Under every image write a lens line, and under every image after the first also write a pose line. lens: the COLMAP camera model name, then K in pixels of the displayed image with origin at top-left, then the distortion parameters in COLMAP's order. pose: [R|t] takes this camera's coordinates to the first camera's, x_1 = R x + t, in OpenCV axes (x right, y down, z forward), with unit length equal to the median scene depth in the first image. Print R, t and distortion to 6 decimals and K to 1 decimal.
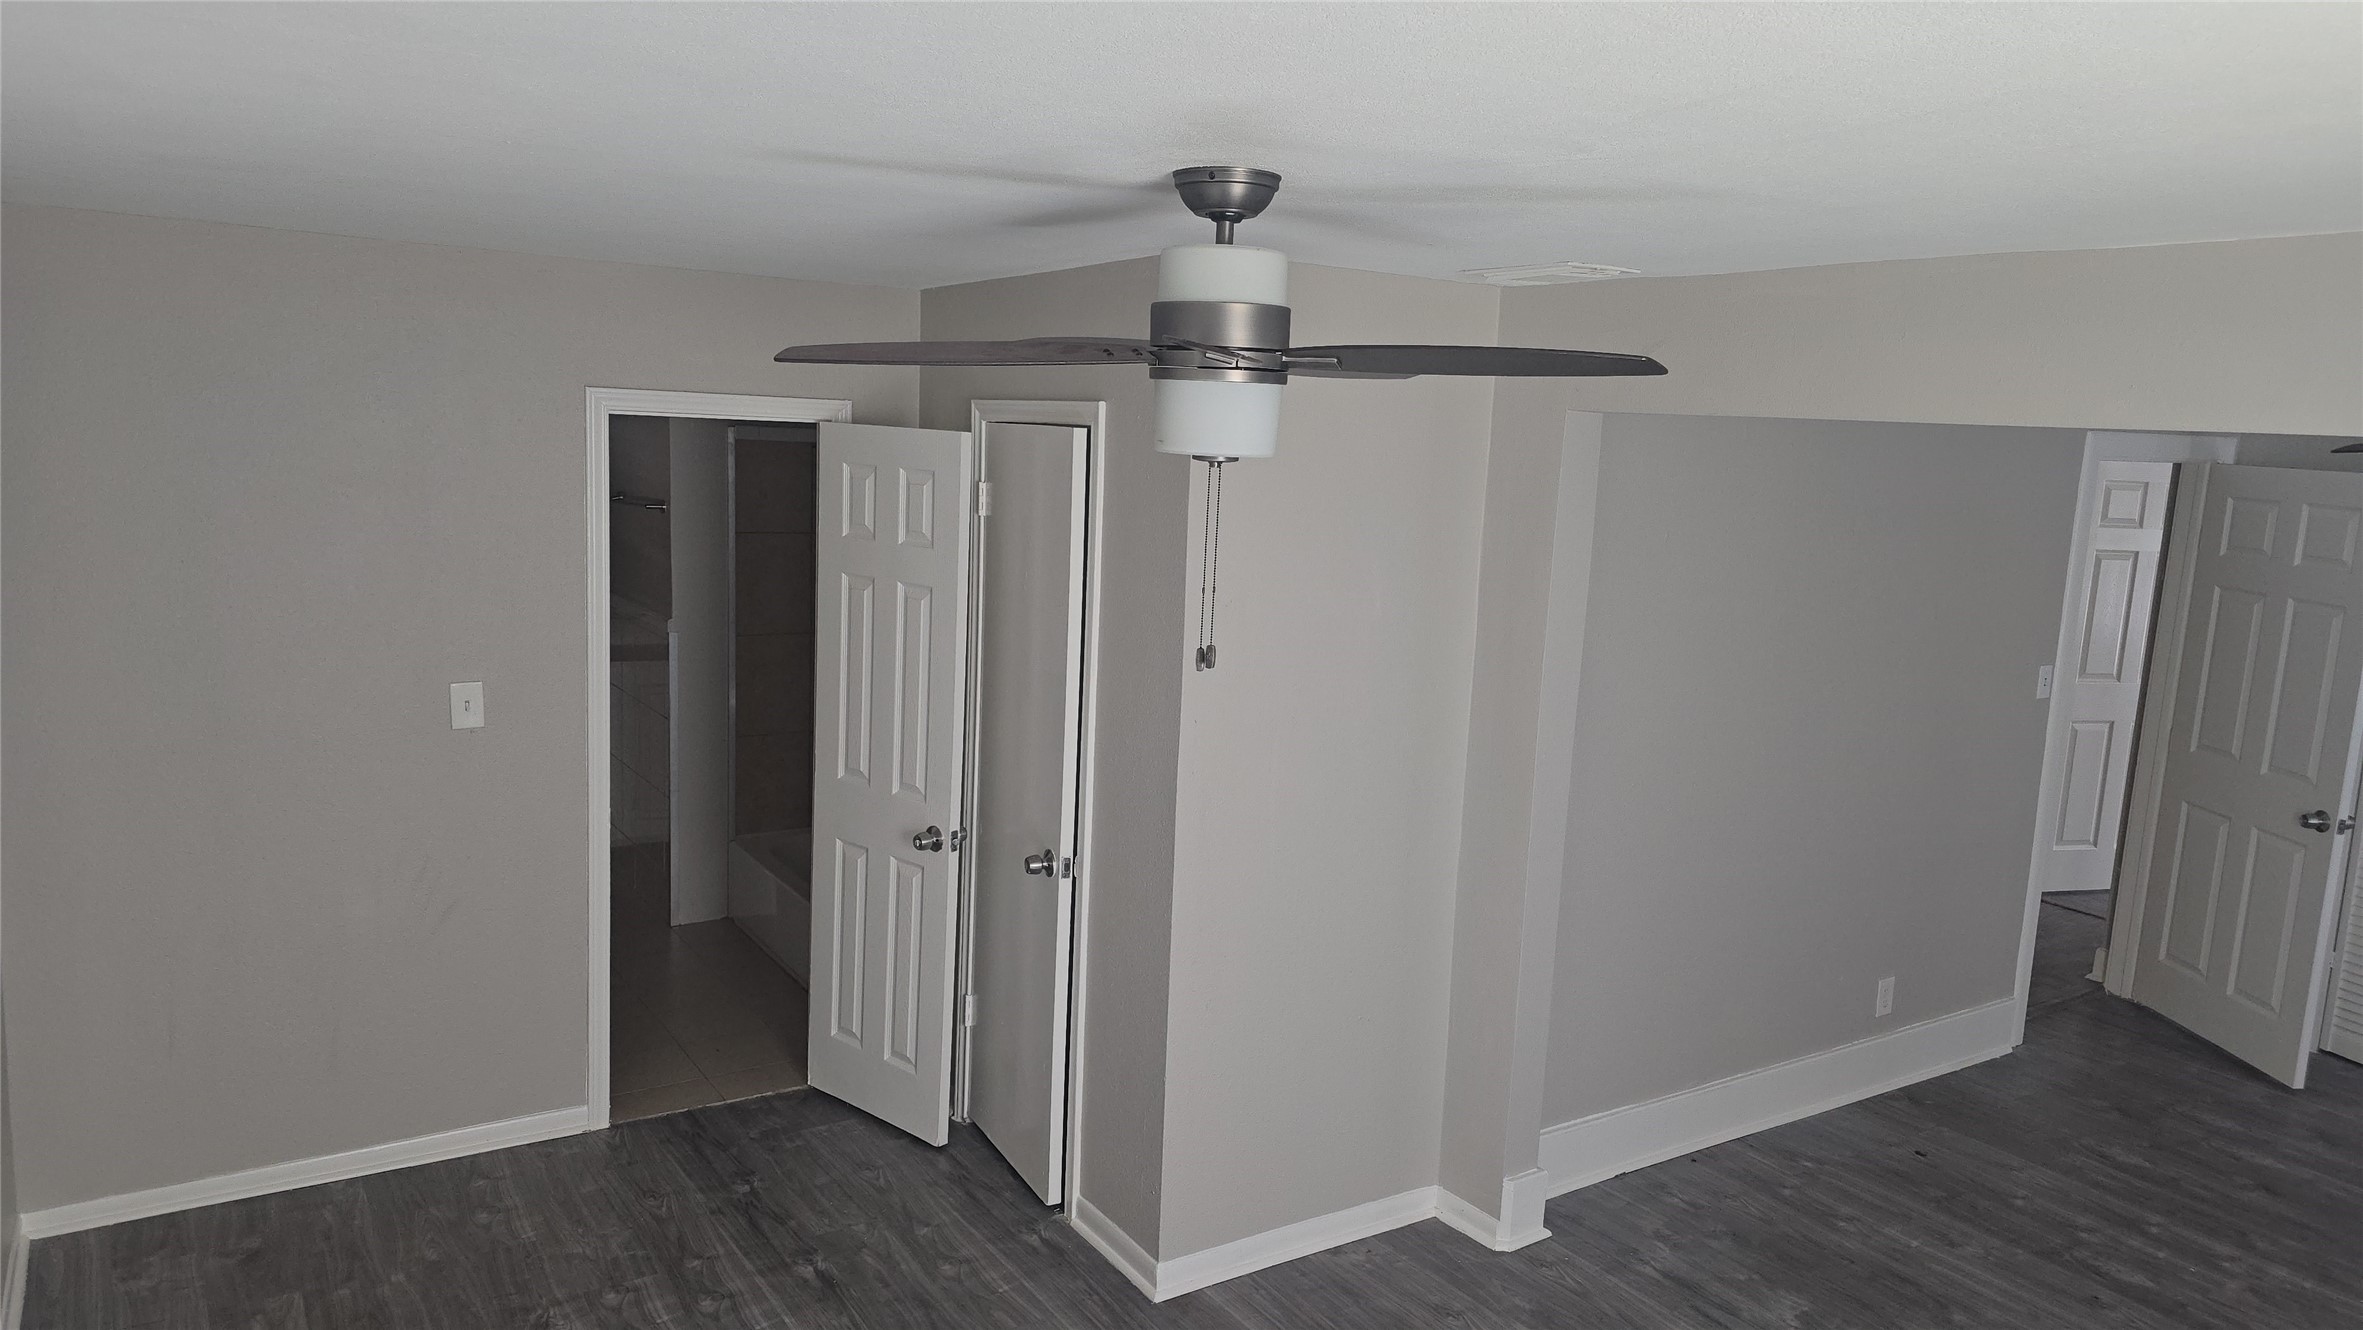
lens RADIAL K [[1577.1, 0, 1197.7], [0, 1577.1, 683.8], [0, 0, 1]] dist [0.057921, -0.058140]
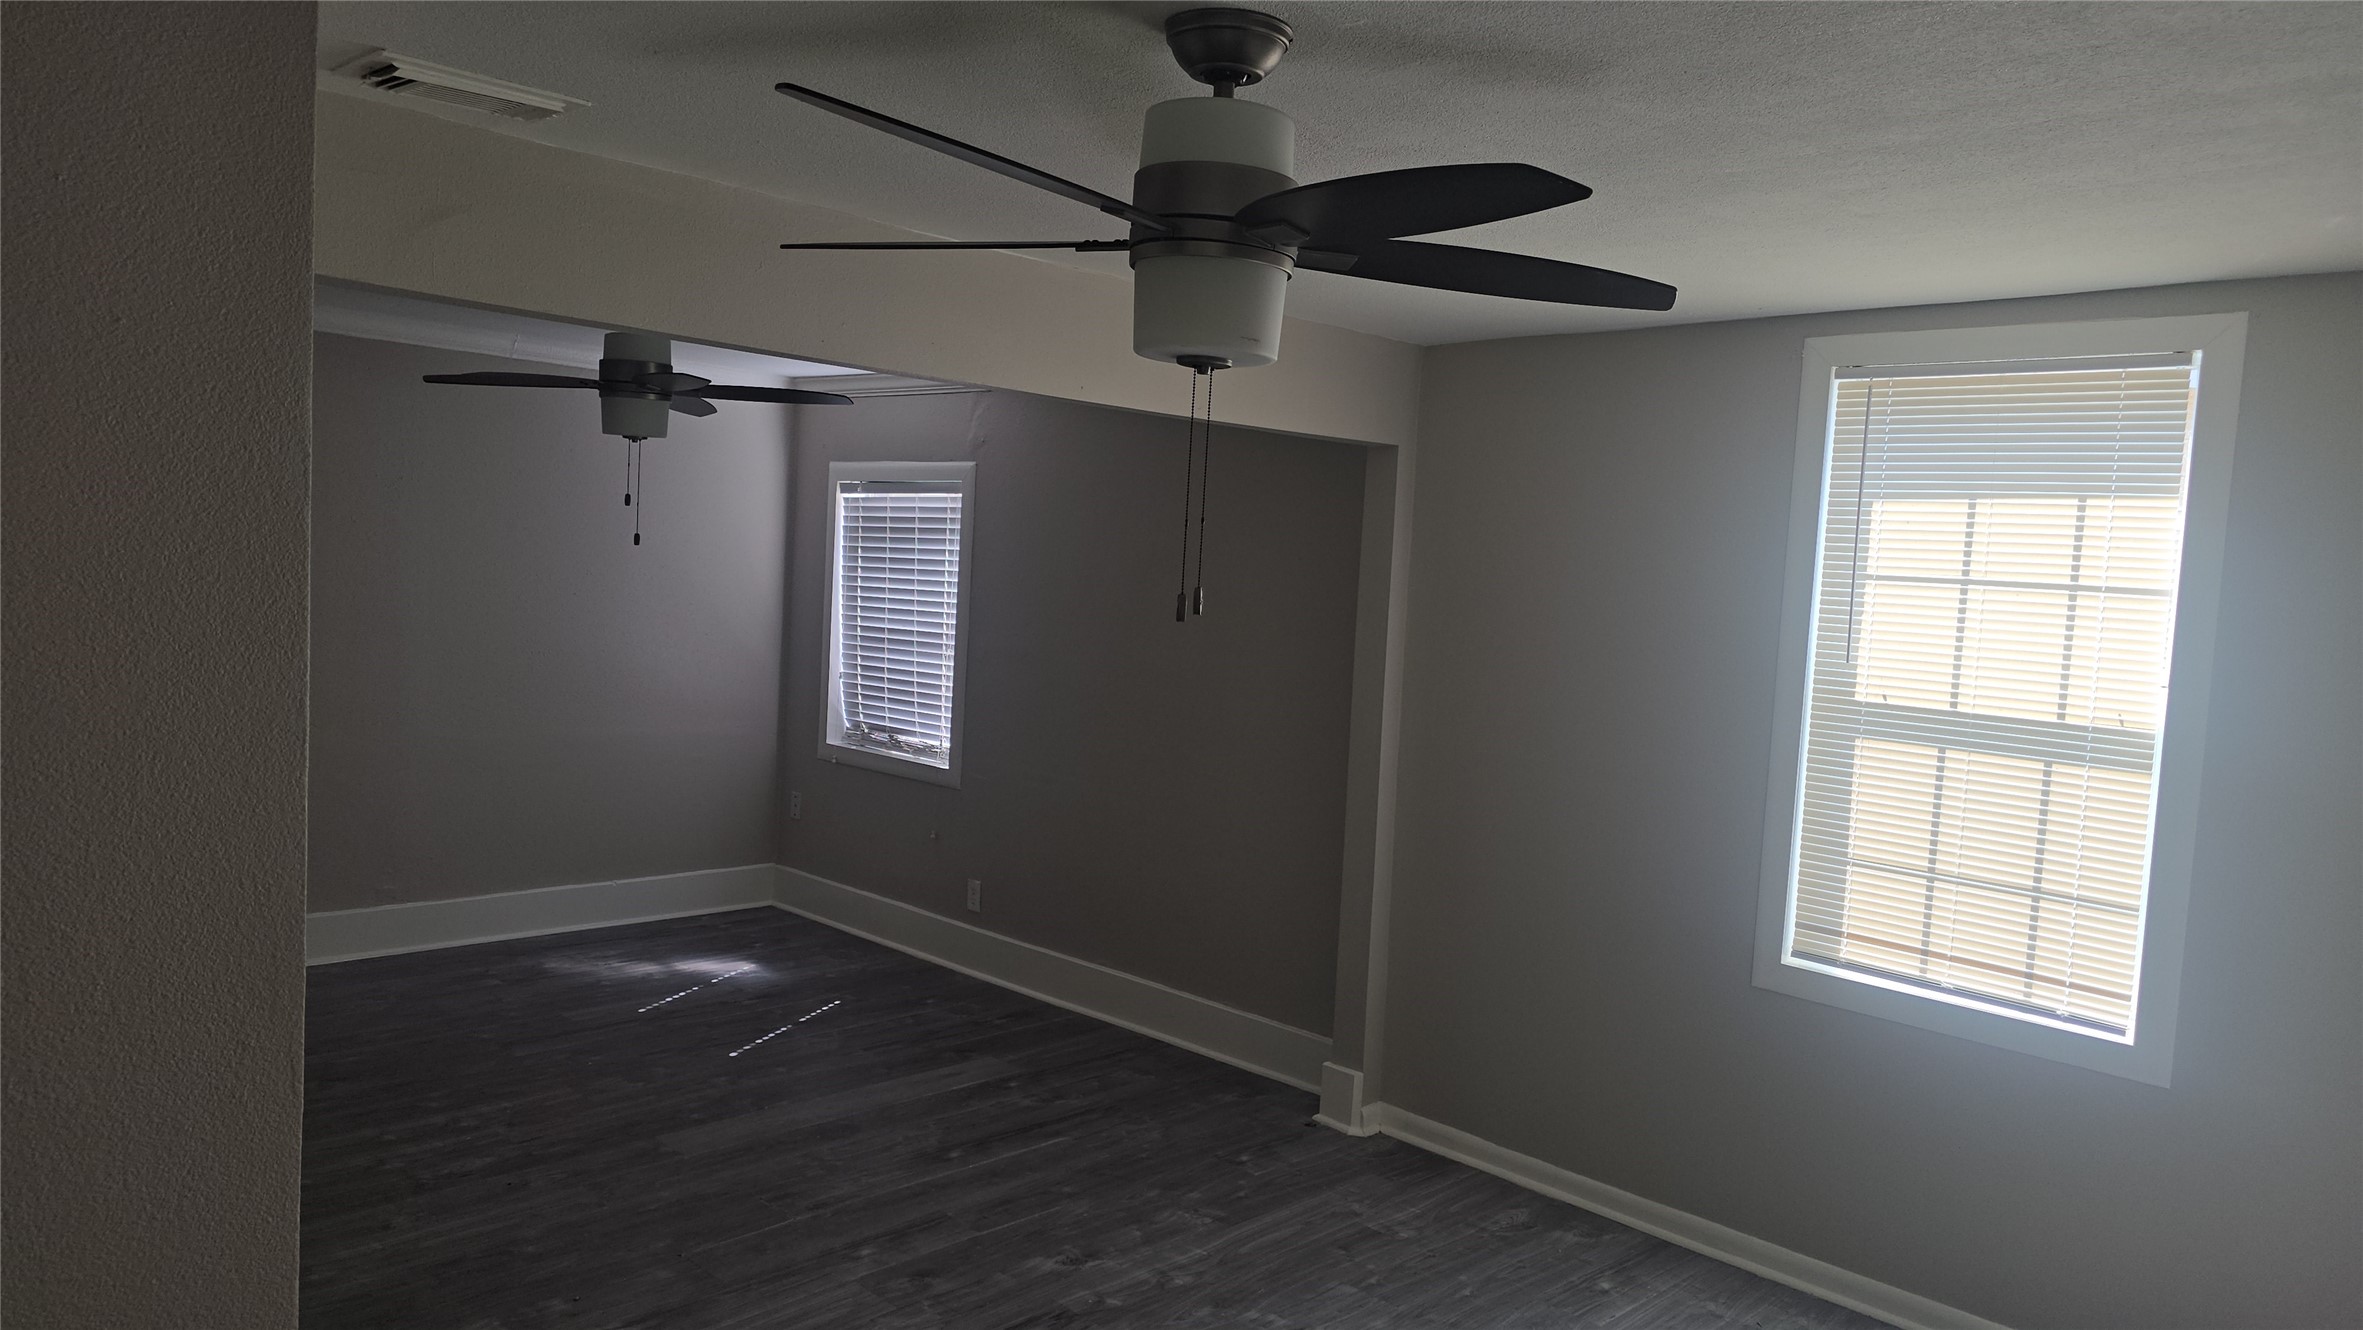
lens RADIAL K [[1577.1, 0, 1163.7], [0, 1577.1, 640.8], [0, 0, 1]] dist [0.057921, -0.058140]
pose [[-0.211082, -0.110602, 0.971191, -0.437353], [0.088974, 0.987279, 0.131772, -0.061006], [-0.973410, 0.114225, -0.198556, 0.632465]]
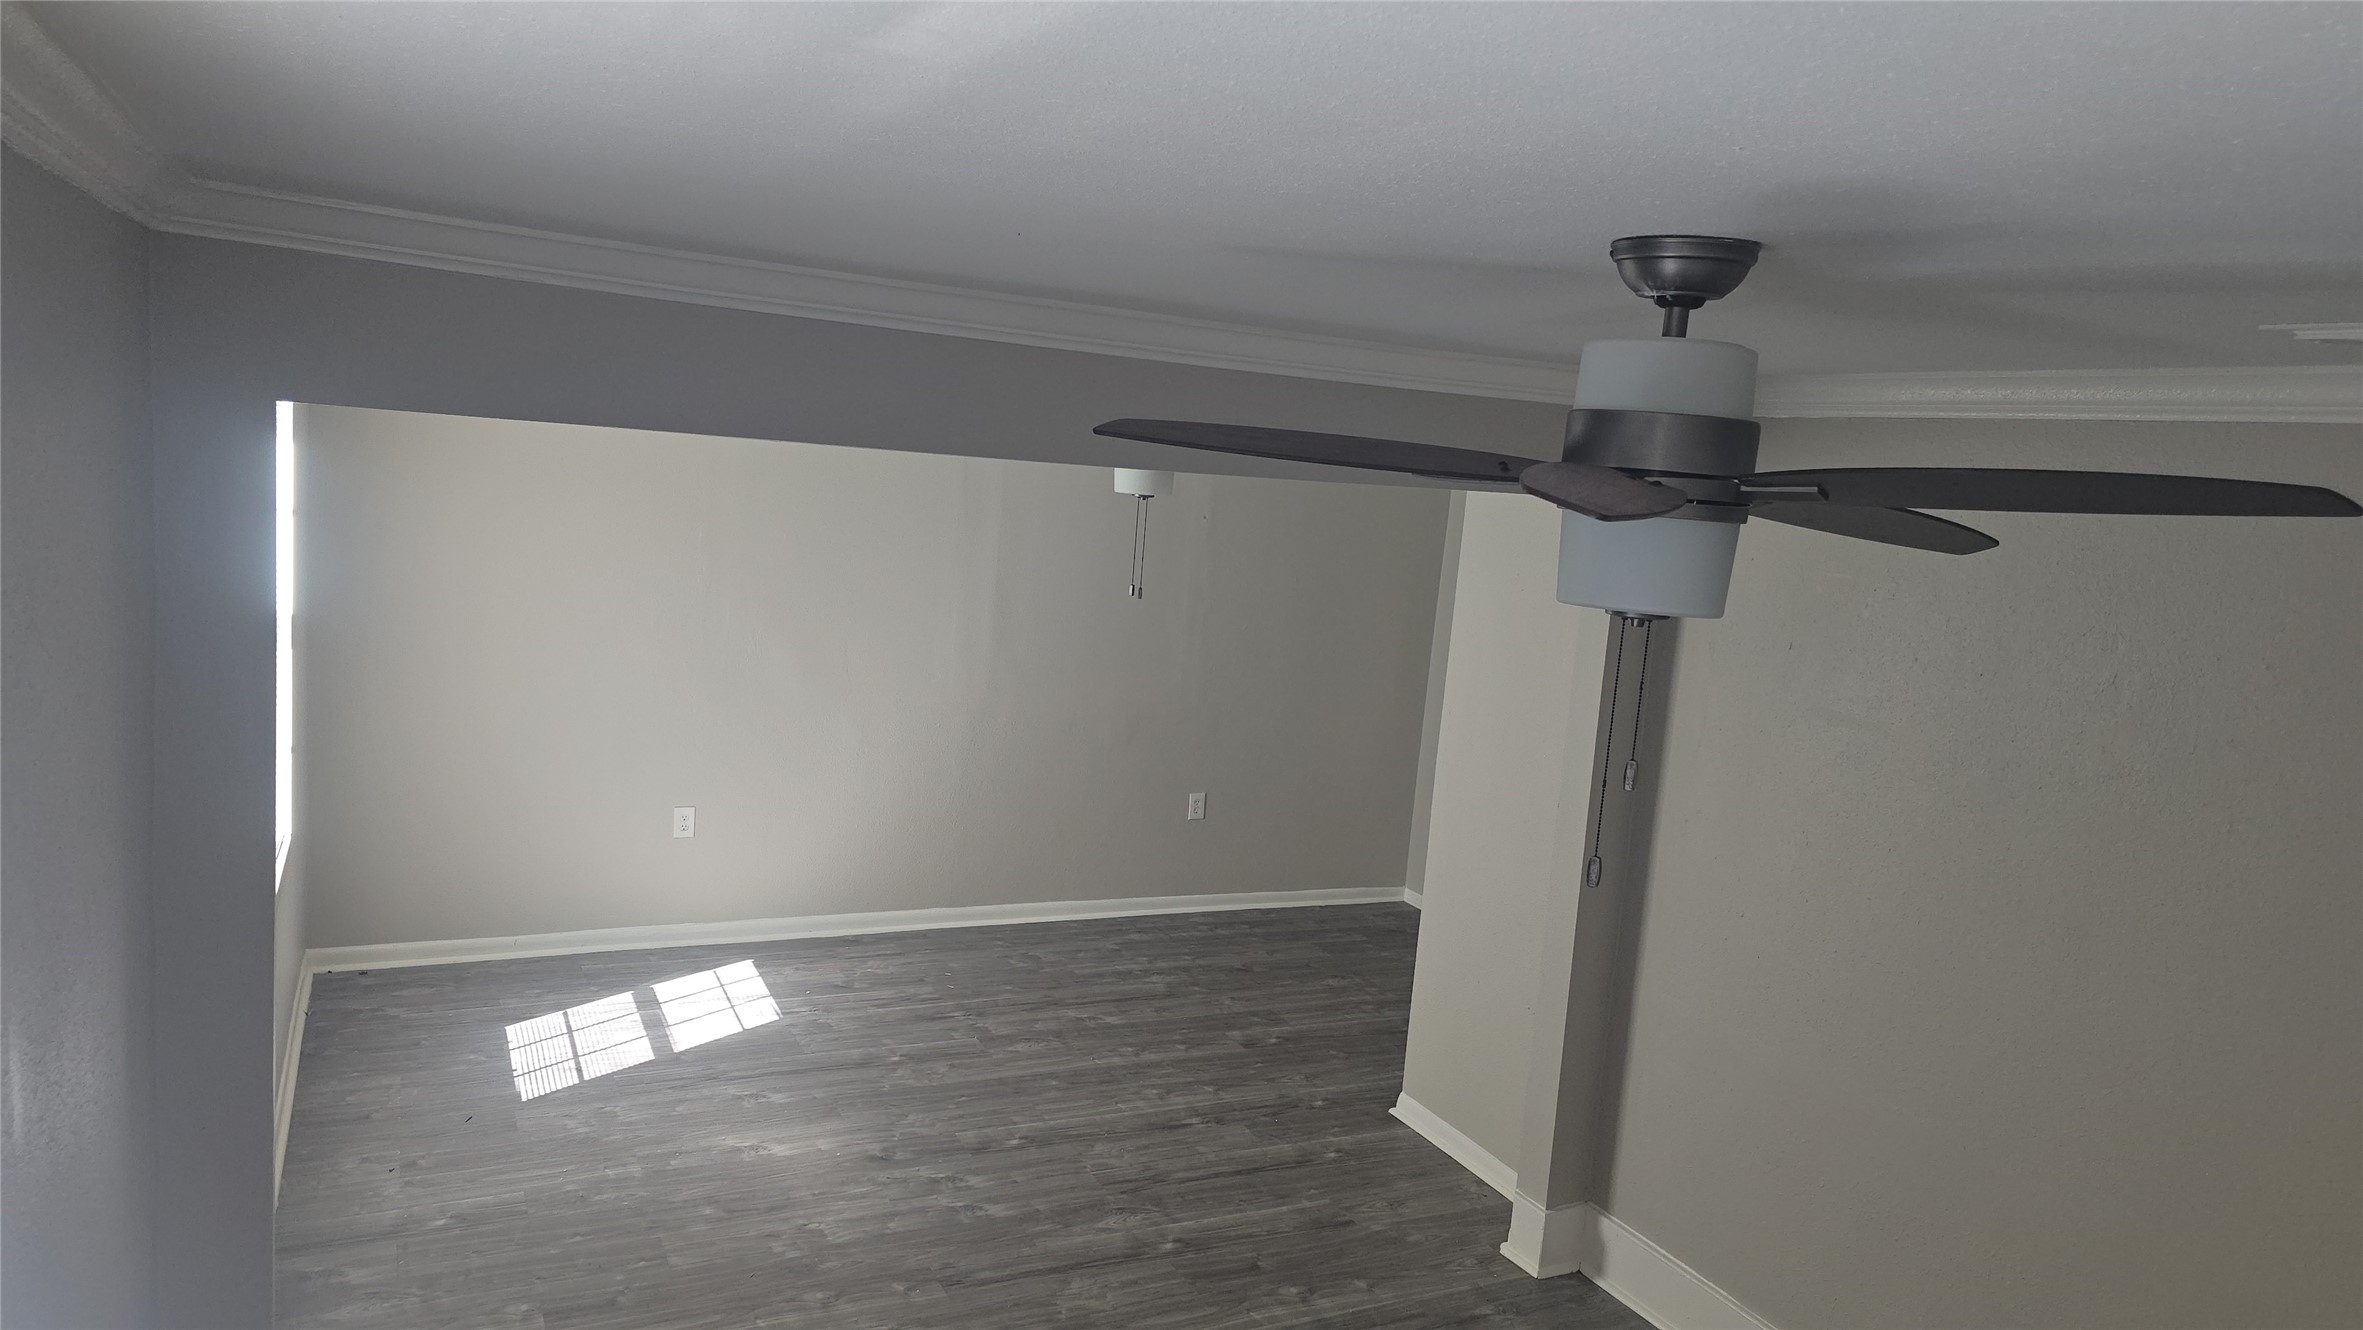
lens RADIAL K [[1577.1, 0, 1188.8], [0, 1577.1, 660.6], [0, 0, 1]] dist [0.057921, -0.058140]
pose [[-0.108061, 0.079429, -0.990966, 1.116570], [-0.242160, 0.964676, 0.103728, -0.089779], [0.964200, 0.251181, -0.085009, 0.677500]]
